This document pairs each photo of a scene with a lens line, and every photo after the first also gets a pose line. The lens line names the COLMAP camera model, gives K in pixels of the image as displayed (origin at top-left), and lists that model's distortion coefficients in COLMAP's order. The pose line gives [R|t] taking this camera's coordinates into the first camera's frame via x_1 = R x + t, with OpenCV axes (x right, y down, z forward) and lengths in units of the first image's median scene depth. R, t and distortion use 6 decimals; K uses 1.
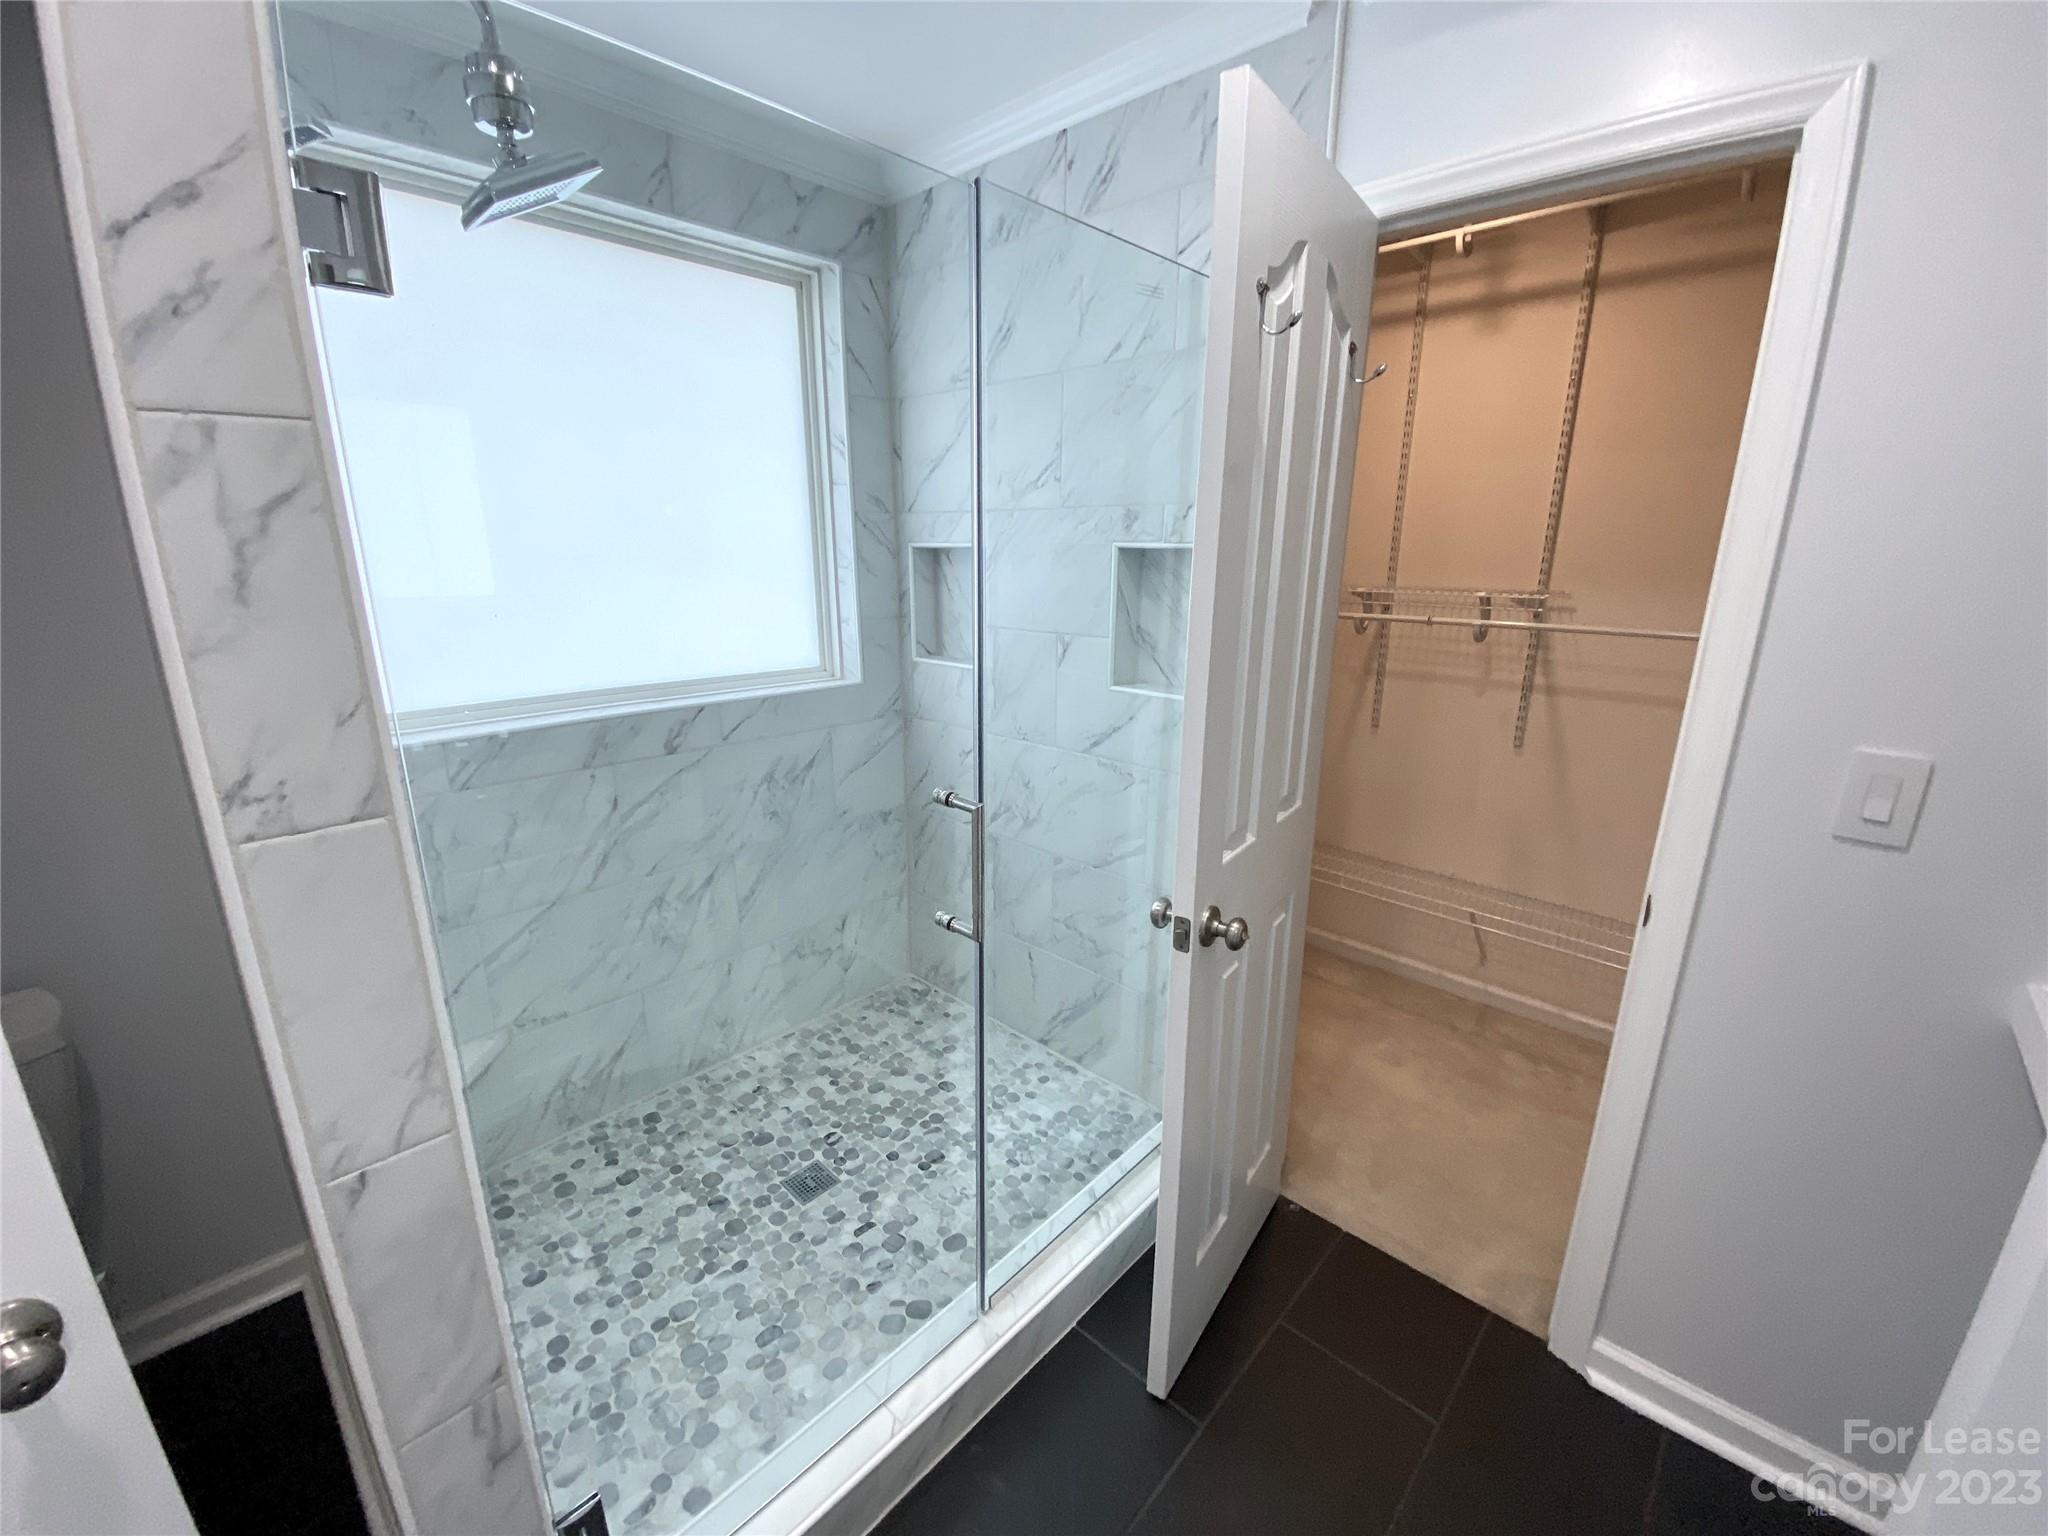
lens RADIAL K [[836.5, 0, 1014.6], [0, 836.5, 762.2], [0, 0, 1]] dist [0.031314, -0.027512]
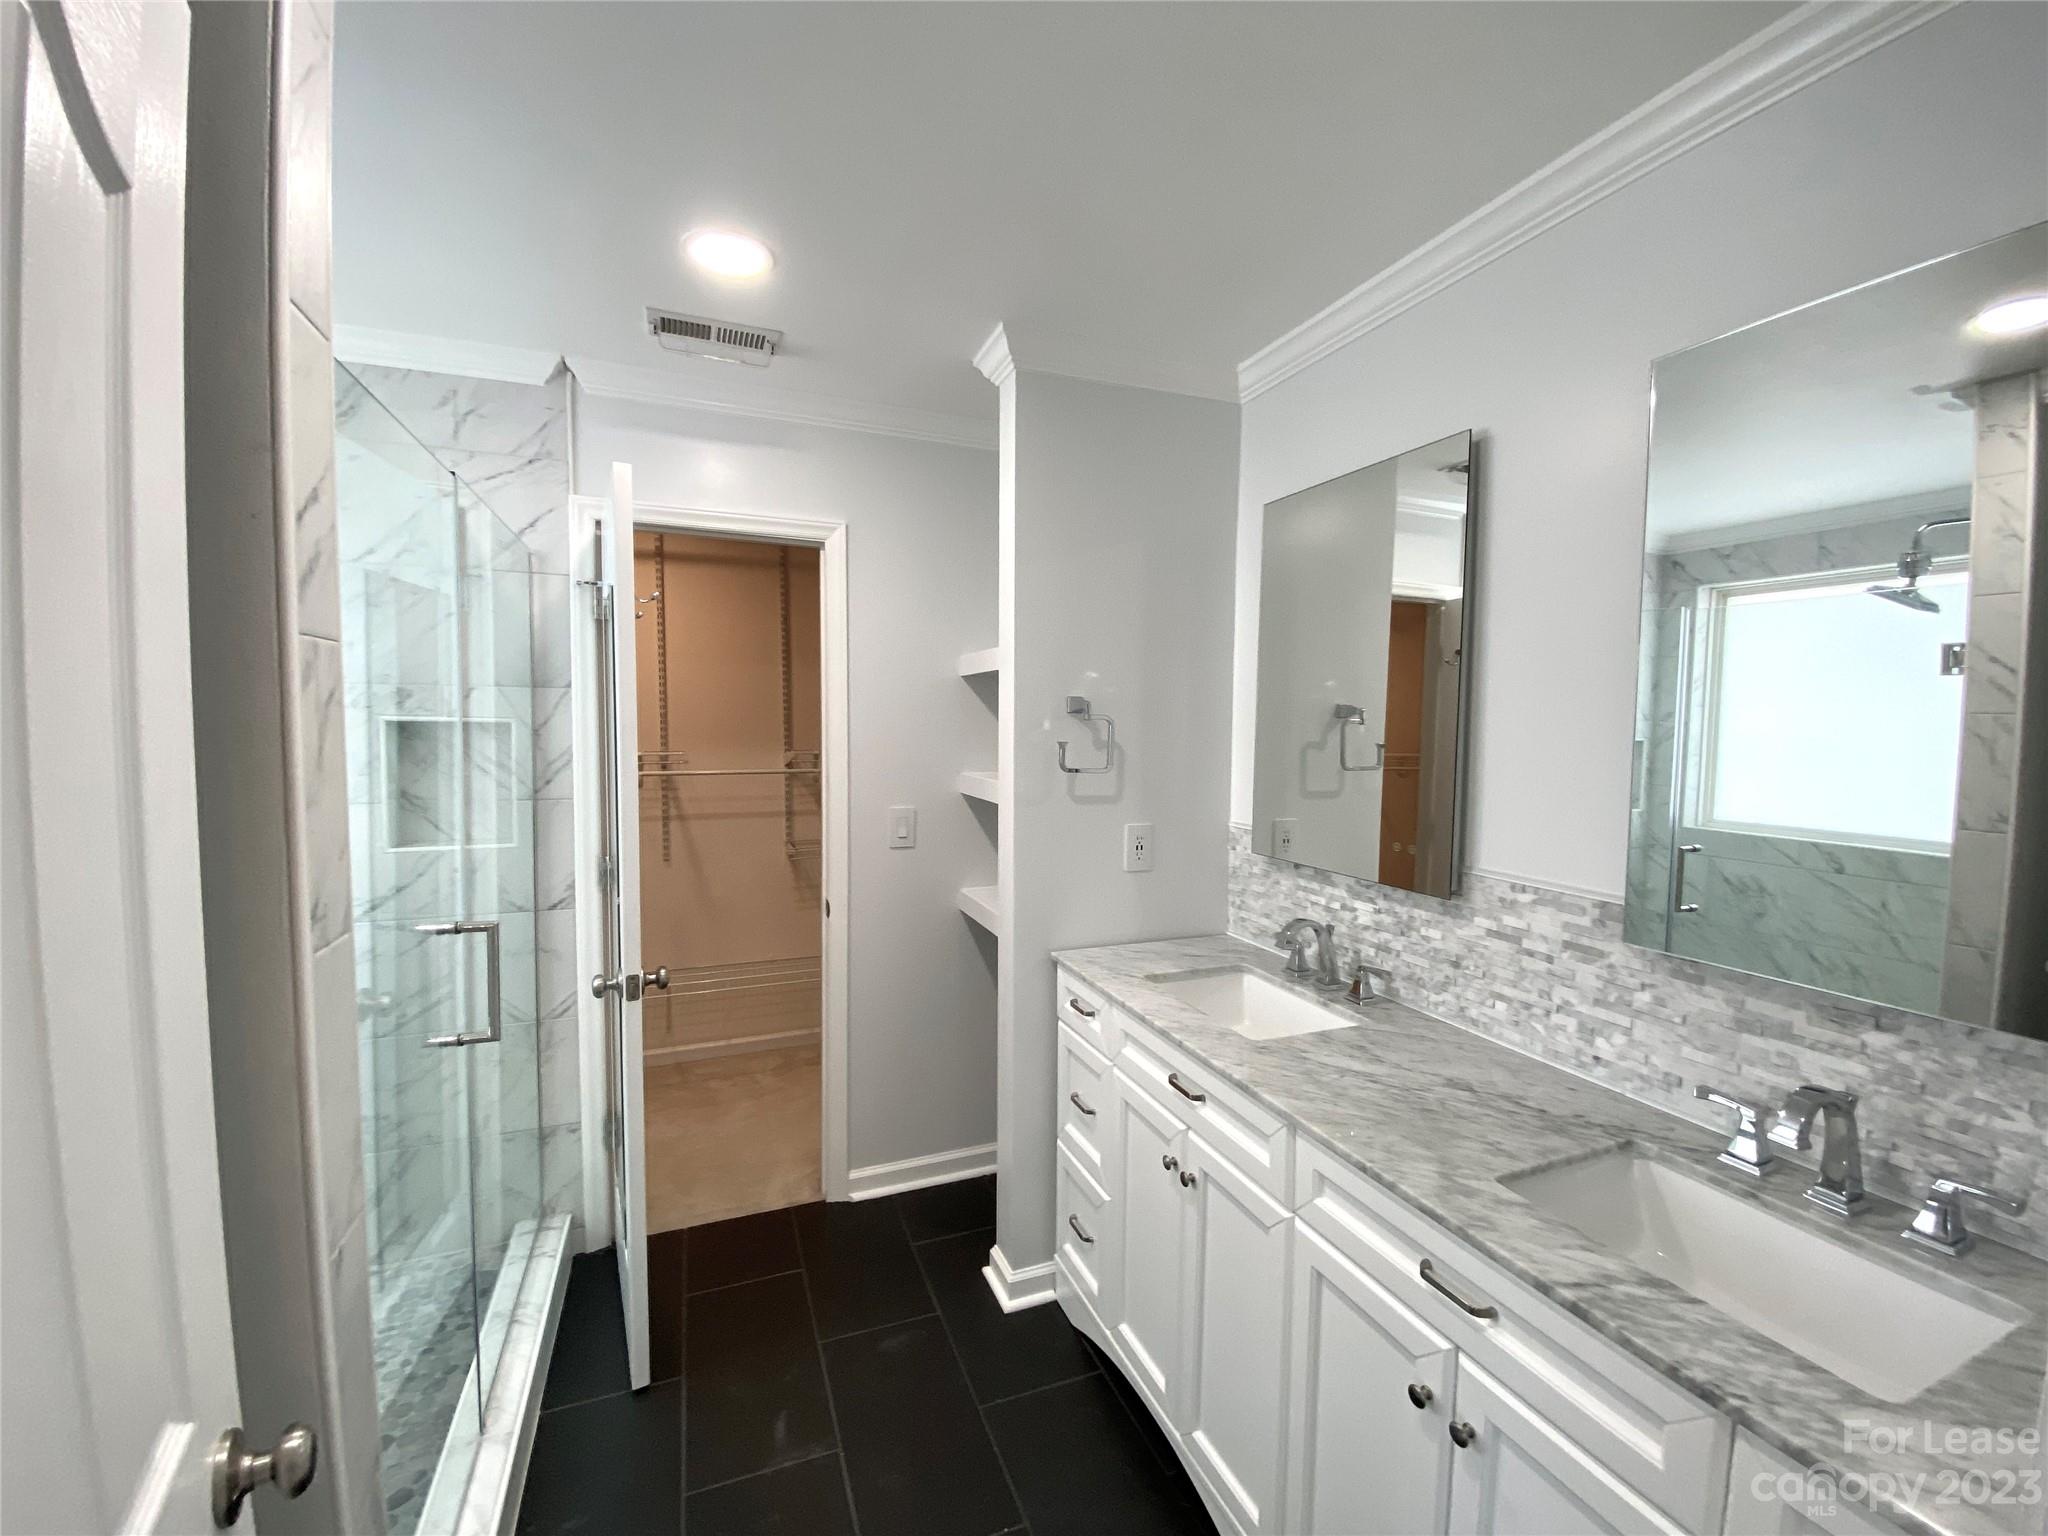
lens RADIAL K [[836.5, 0, 1014.6], [0, 836.5, 762.2], [0, 0, 1]] dist [0.031314, -0.027512]
pose [[0.438846, -0.049494, 0.897198, -0.400285], [0.226445, 0.972348, -0.057122, 0.033158], [-0.869562, 0.228233, 0.437918, -0.137205]]
